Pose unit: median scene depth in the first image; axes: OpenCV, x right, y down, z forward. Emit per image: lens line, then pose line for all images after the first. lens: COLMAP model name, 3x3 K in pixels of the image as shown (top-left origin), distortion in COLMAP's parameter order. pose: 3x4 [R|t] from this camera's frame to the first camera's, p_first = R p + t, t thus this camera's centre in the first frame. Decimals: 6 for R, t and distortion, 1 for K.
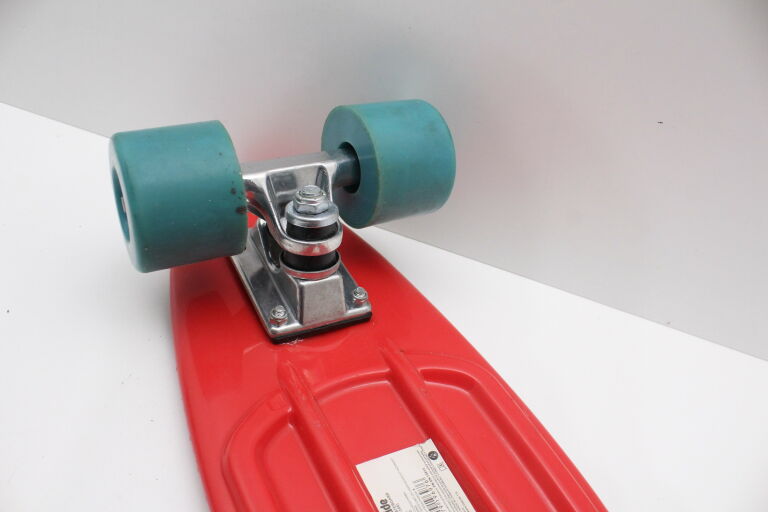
lens RADIAL K [[838.9, 0, 384.3], [0, 838.9, 257.2], [0, 0, 1]] dist [0.108648, 0.000000]
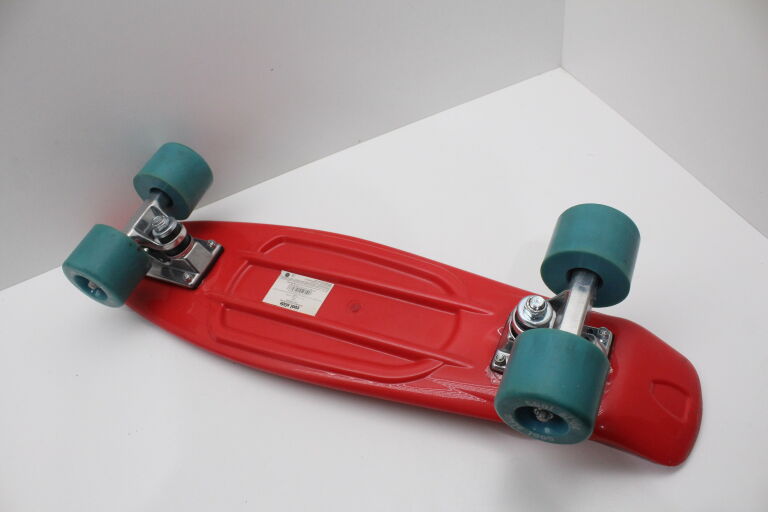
lens RADIAL K [[838.9, 0, 375.8], [0, 838.9, 256.0], [0, 0, 1]] dist [0.108648, 0.000000]
pose [[0.738958, -0.664134, 0.113430, 0.011900], [0.647171, 0.746496, 0.154643, 0.011005], [-0.187379, -0.040866, 0.981437, -1.033794]]
